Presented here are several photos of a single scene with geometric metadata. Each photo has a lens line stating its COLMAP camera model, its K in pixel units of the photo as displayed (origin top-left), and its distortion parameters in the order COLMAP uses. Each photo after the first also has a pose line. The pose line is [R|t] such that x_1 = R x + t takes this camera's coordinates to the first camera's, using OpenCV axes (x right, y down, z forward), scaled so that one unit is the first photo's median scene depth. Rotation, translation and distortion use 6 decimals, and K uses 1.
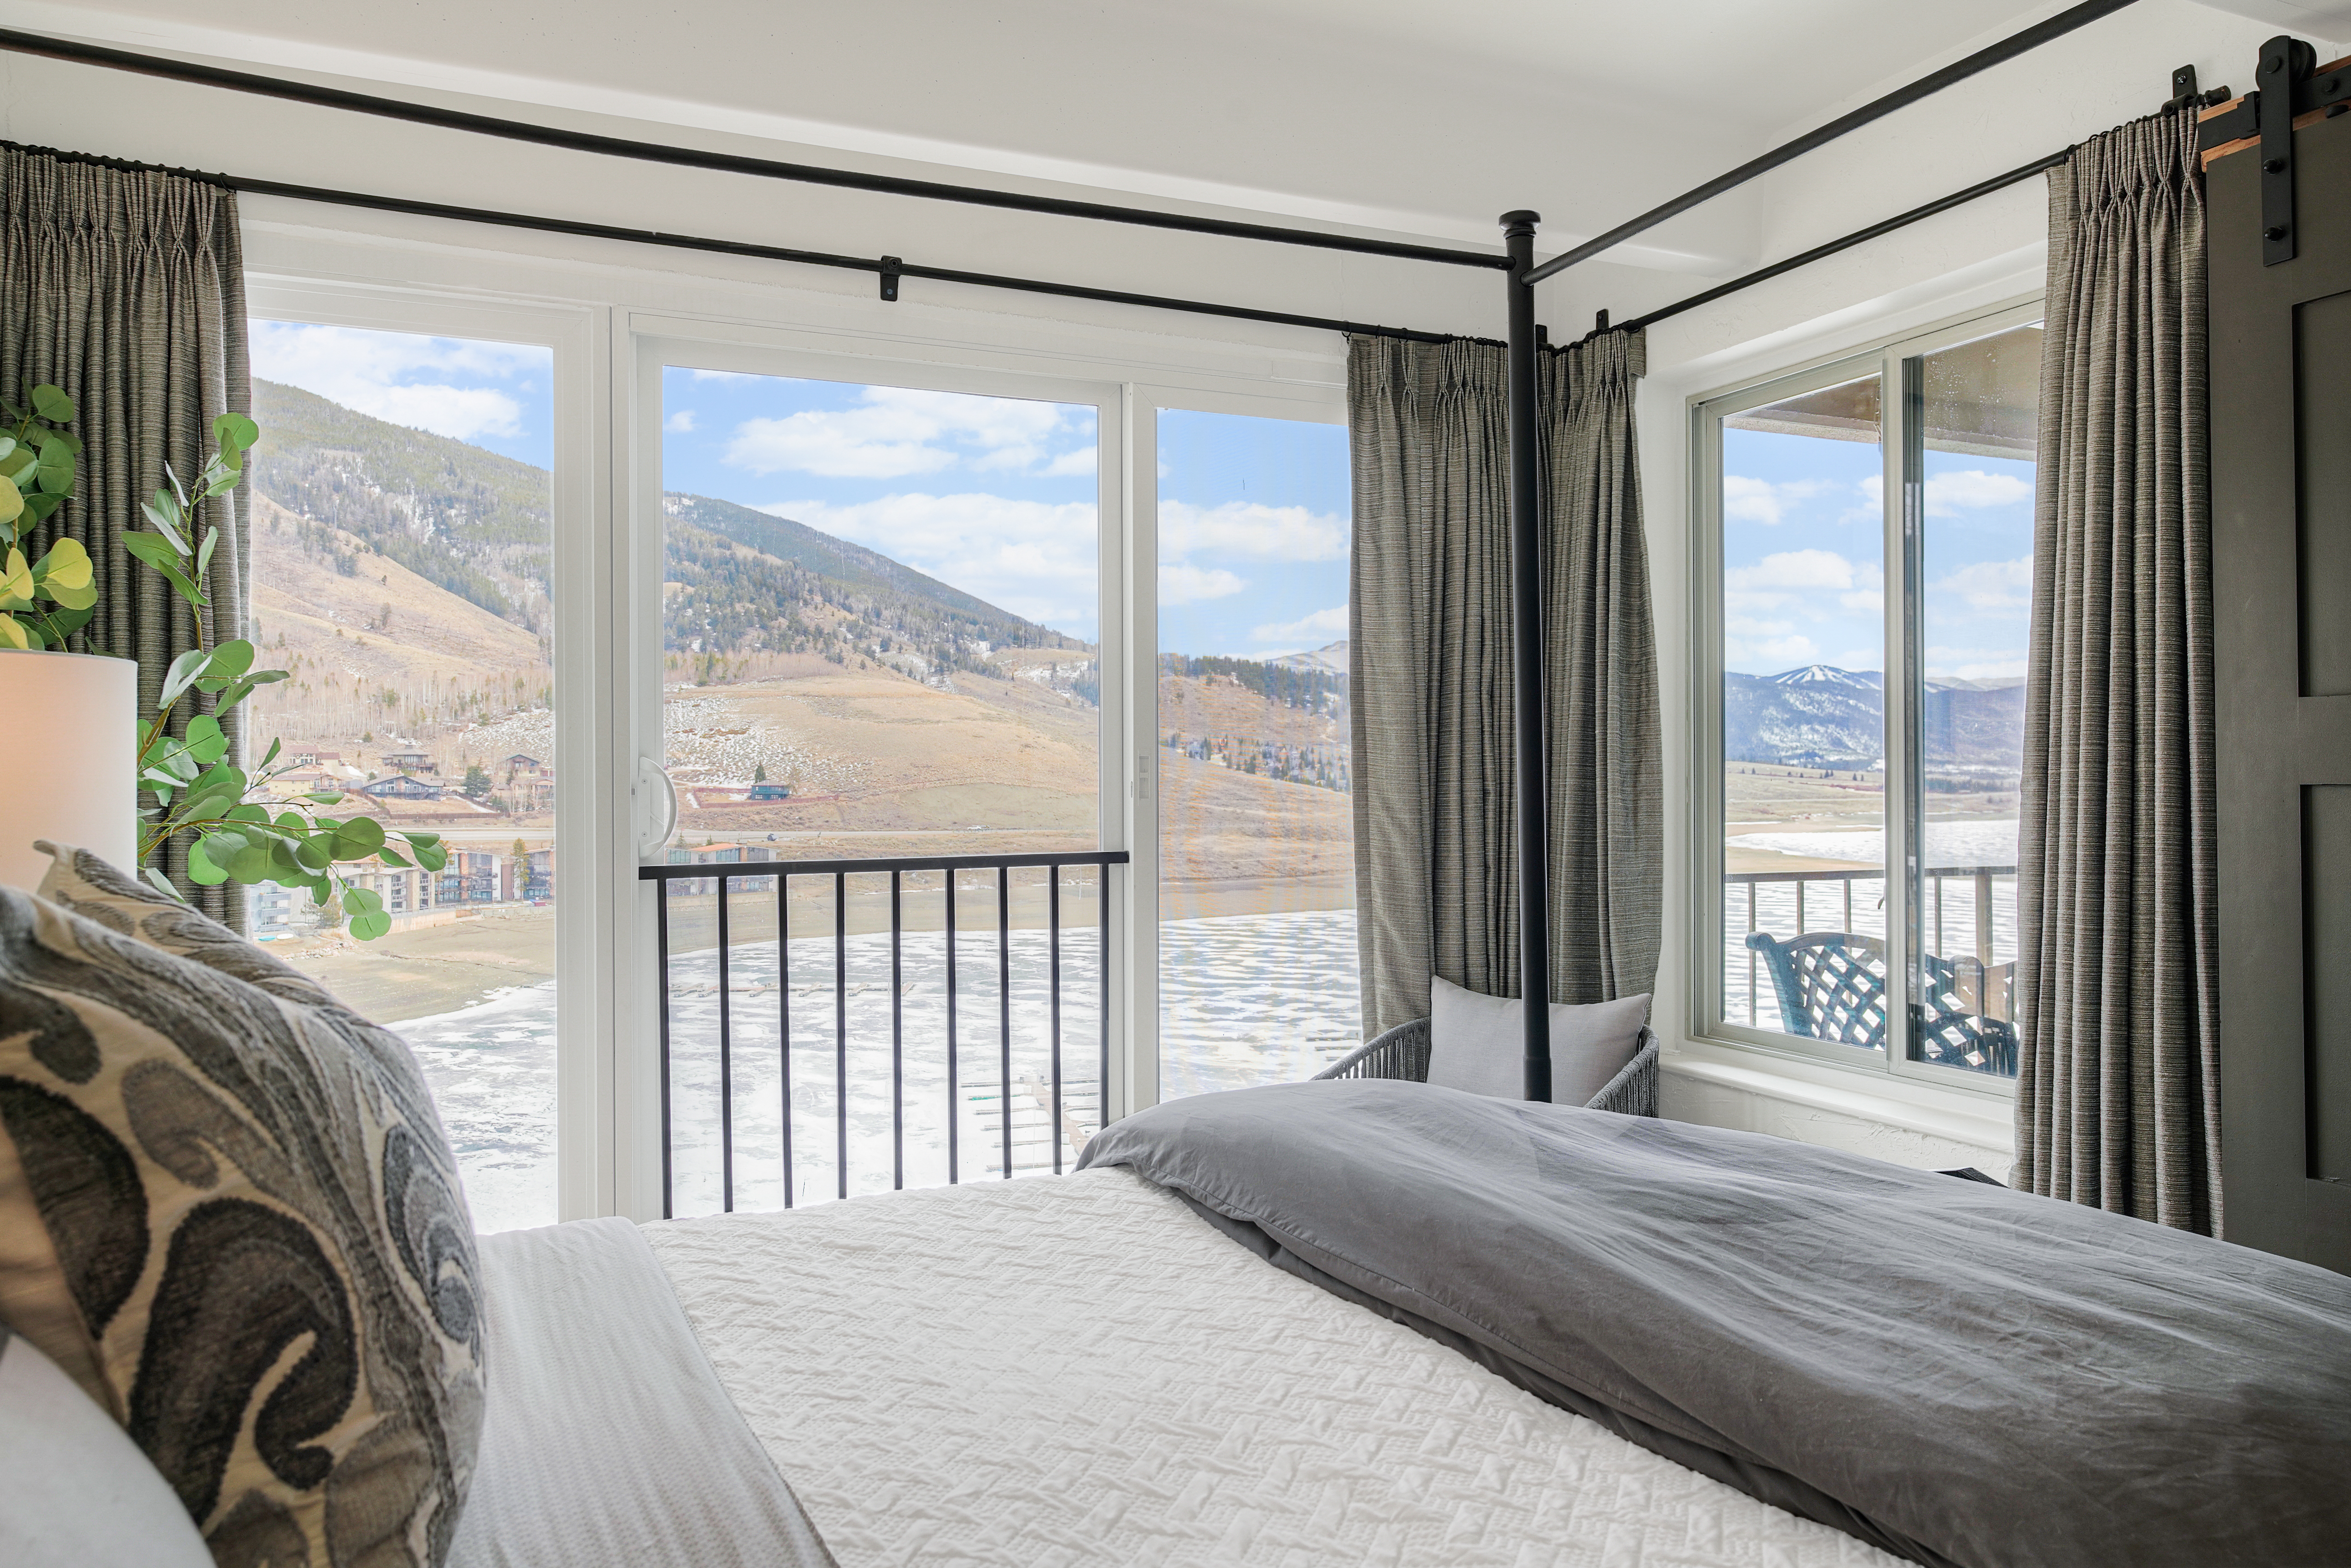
lens RADIAL K [[1682.9, 0, 1182.1], [0, 1682.9, 779.5], [0, 0, 1]] dist [0.002988, 0.002980]
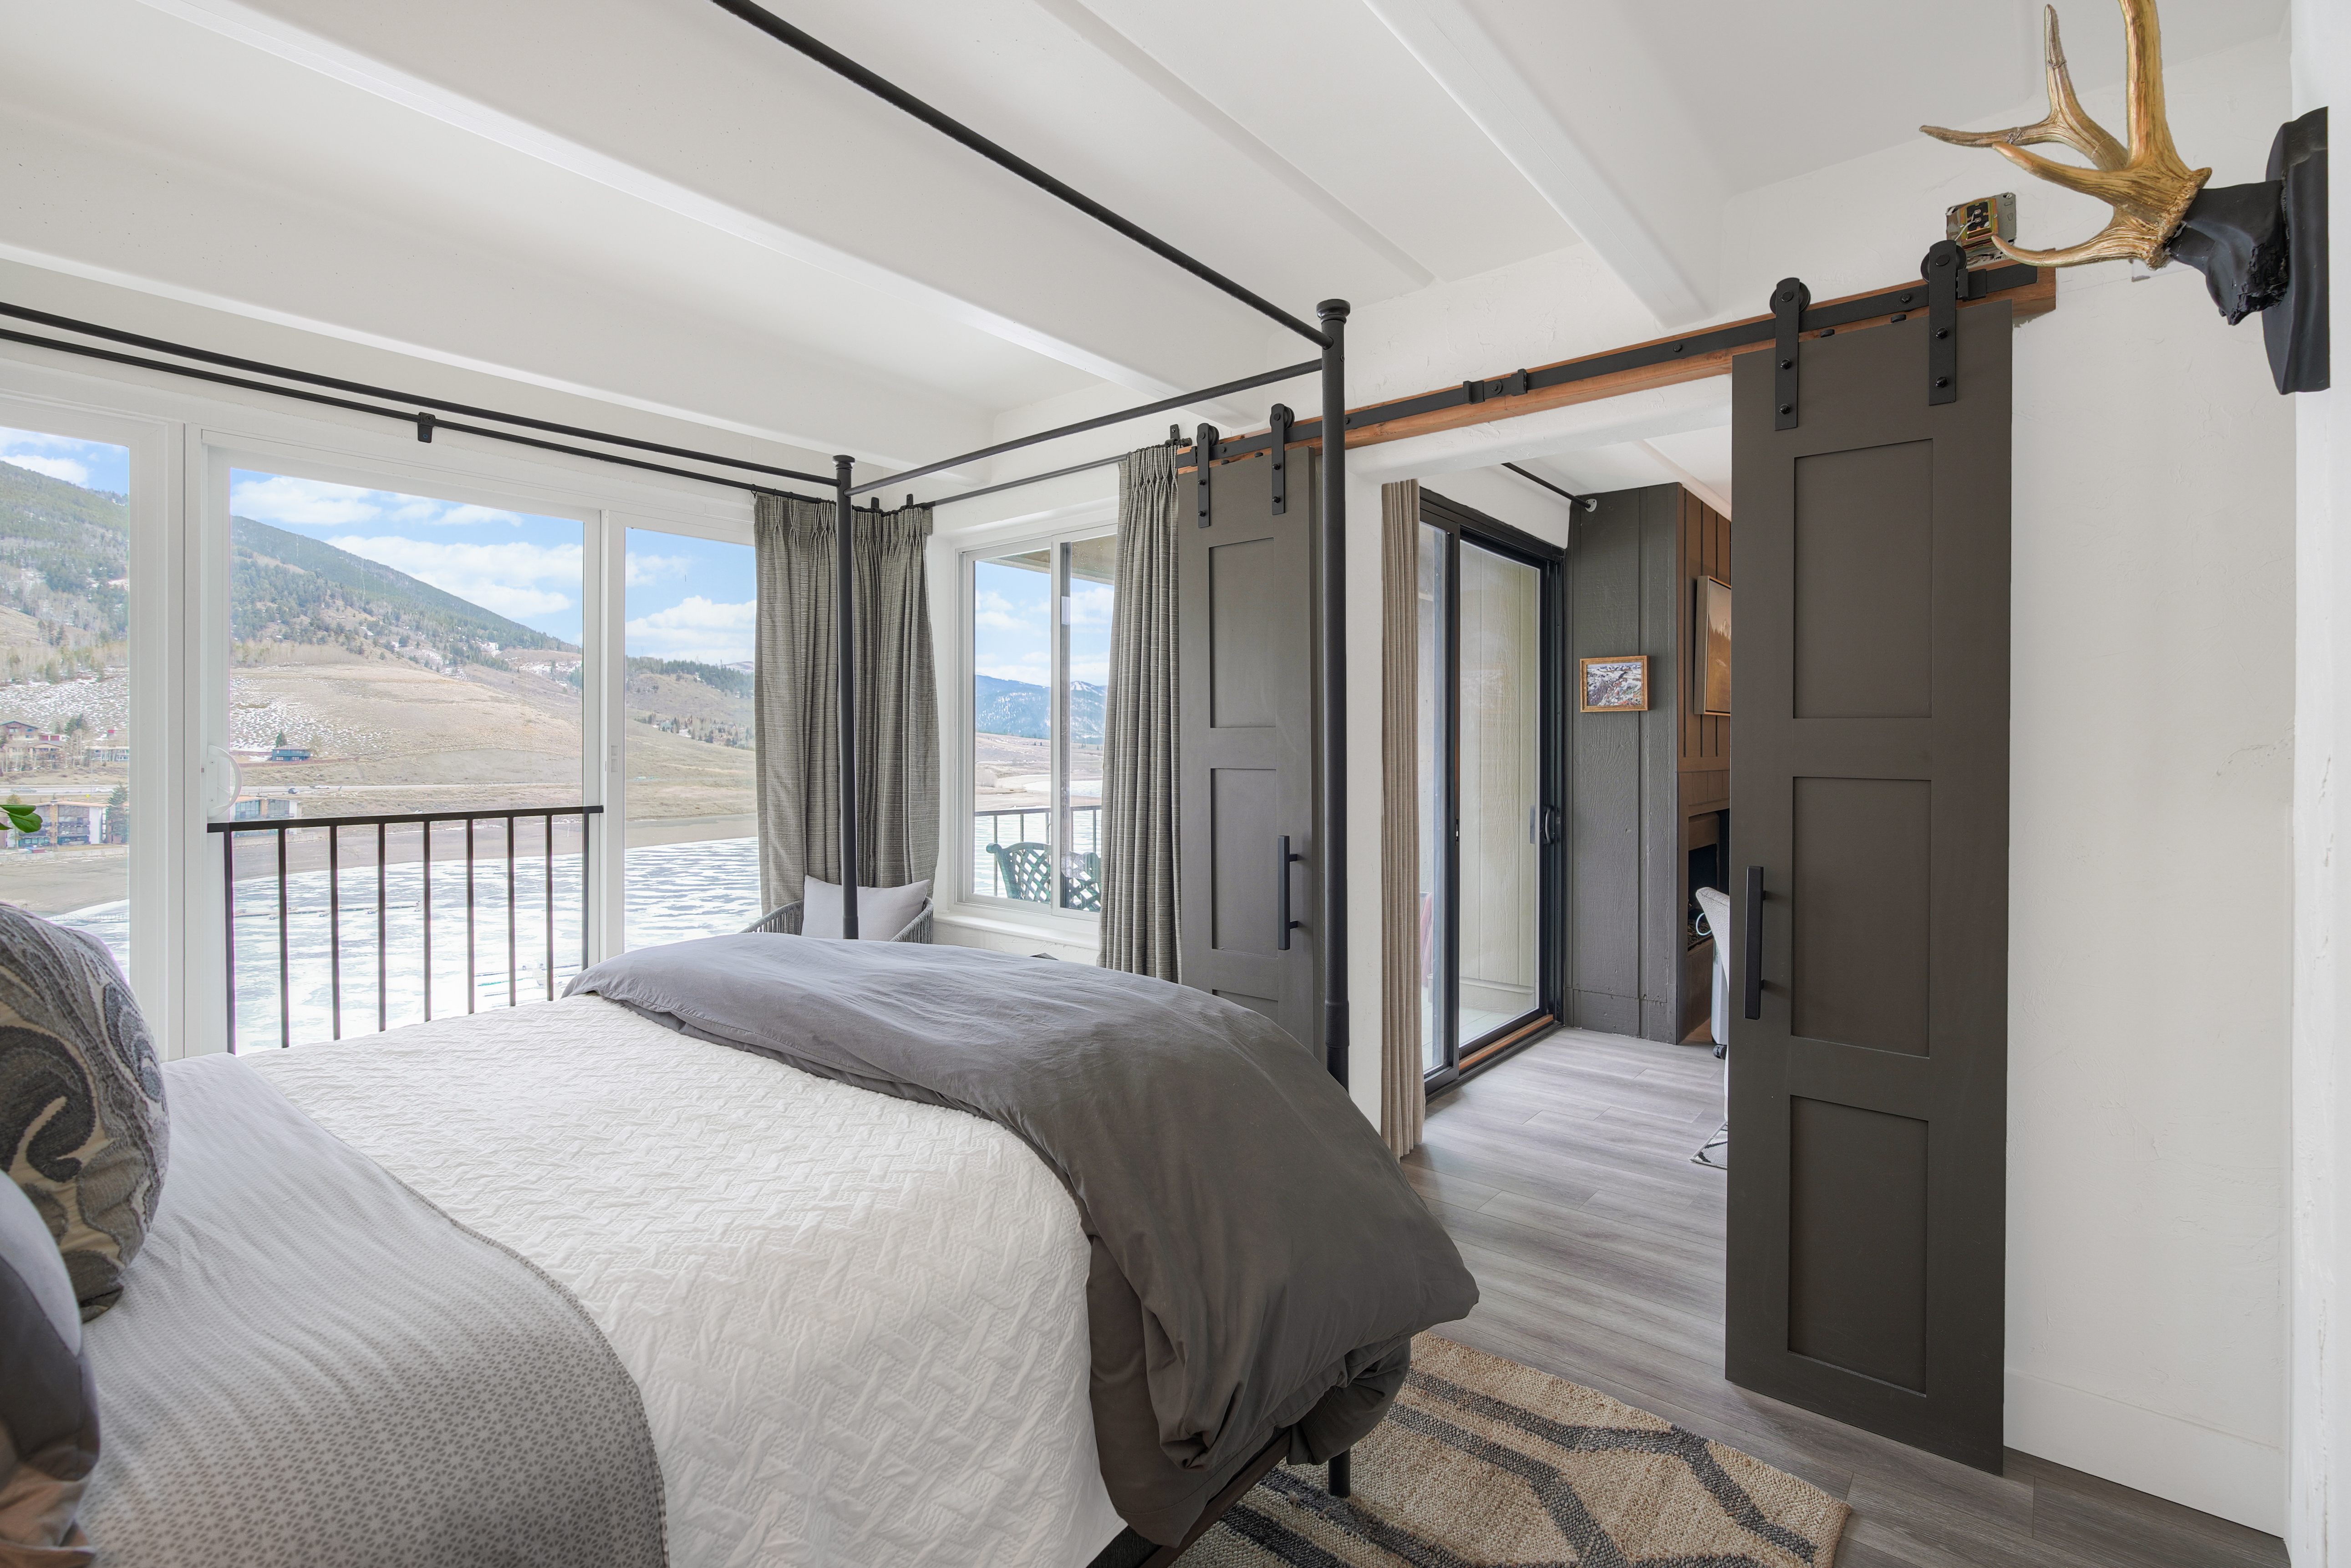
lens RADIAL K [[1069.1, 0, 1185.0], [0, 1069.1, 747.5], [0, 0, 1]] dist [-0.014901, 0.007493]
pose [[0.896066, 0.005852, 0.443882, 0.019668], [-0.005524, 0.999983, -0.002033, -0.018997], [-0.443886, -0.000630, 0.896083, -0.203783]]
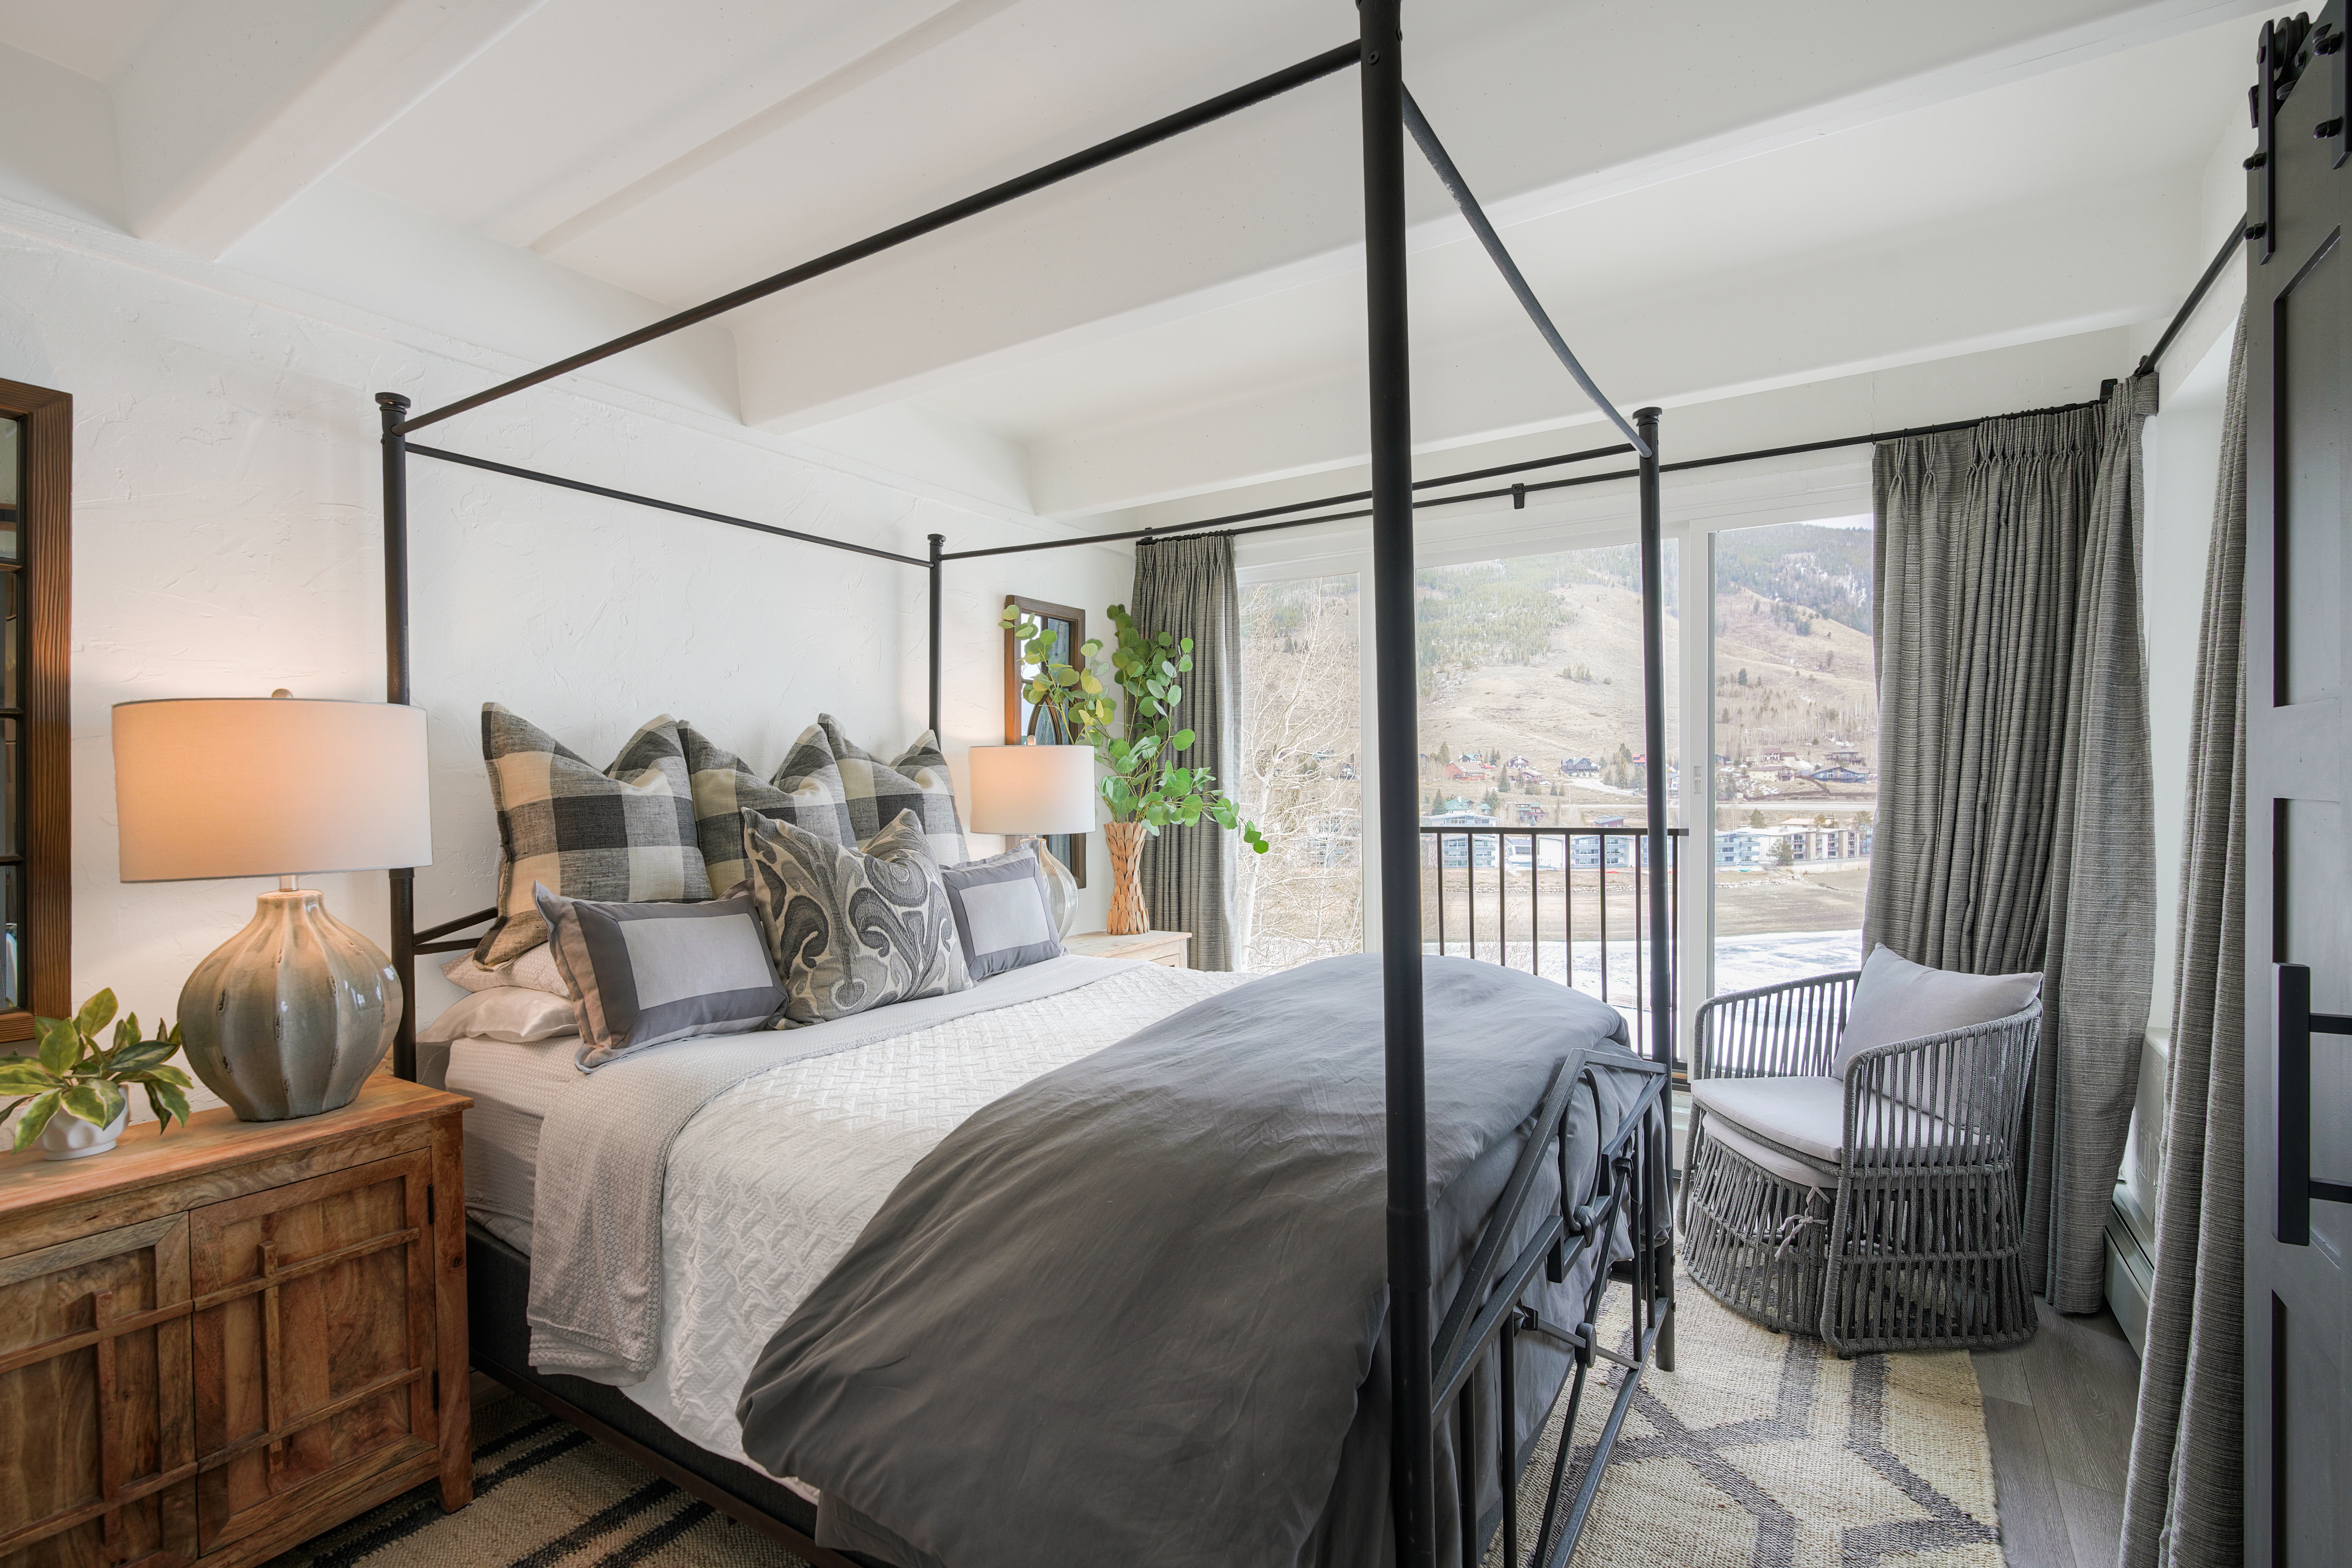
lens RADIAL K [[1068.2, 0, 1177.8], [0, 1068.2, 796.2], [0, 0, 1]] dist [-0.000761, 0.000064]
pose [[0.547022, 0.011088, -0.837045, 0.760638], [0.009318, 0.999770, 0.019333, -0.013897], [0.837067, -0.018376, 0.546792, 0.119973]]
